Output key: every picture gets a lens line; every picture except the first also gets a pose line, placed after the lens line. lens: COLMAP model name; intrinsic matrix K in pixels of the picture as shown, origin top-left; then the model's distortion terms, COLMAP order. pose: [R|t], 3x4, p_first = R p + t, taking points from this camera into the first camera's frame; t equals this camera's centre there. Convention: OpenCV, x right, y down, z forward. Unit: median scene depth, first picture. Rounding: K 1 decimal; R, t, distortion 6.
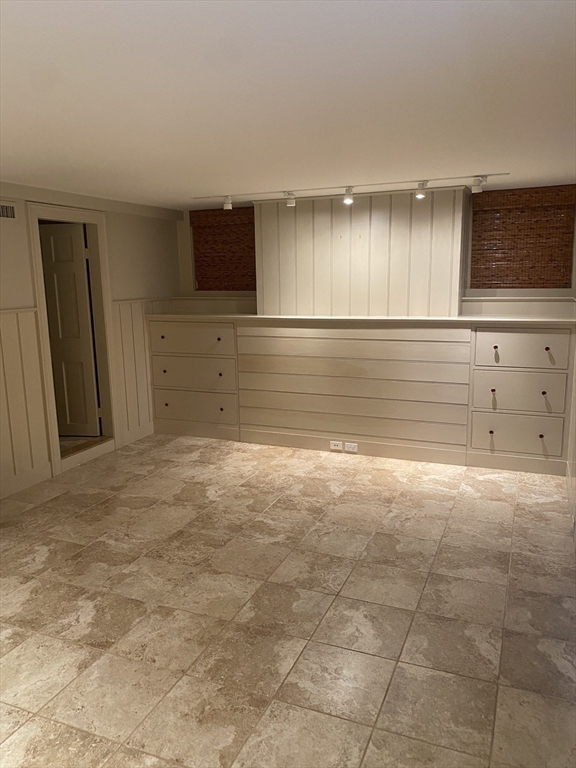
lens RADIAL K [[587.4, 0, 282.1], [0, 587.4, 384.3], [0, 0, 1]] dist [0.038406, -0.044265]
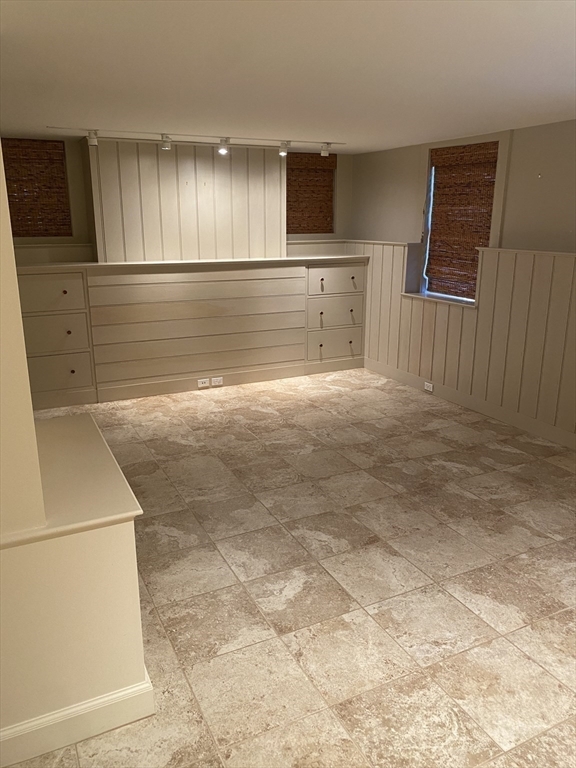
lens RADIAL K [[587.4, 0, 281.8], [0, 587.4, 379.1], [0, 0, 1]] dist [0.038406, -0.044265]
pose [[0.657079, -0.182777, 0.731327, -0.681618], [0.132369, 0.983061, 0.126762, -0.022325], [-0.742109, 0.013513, 0.670143, 0.199880]]
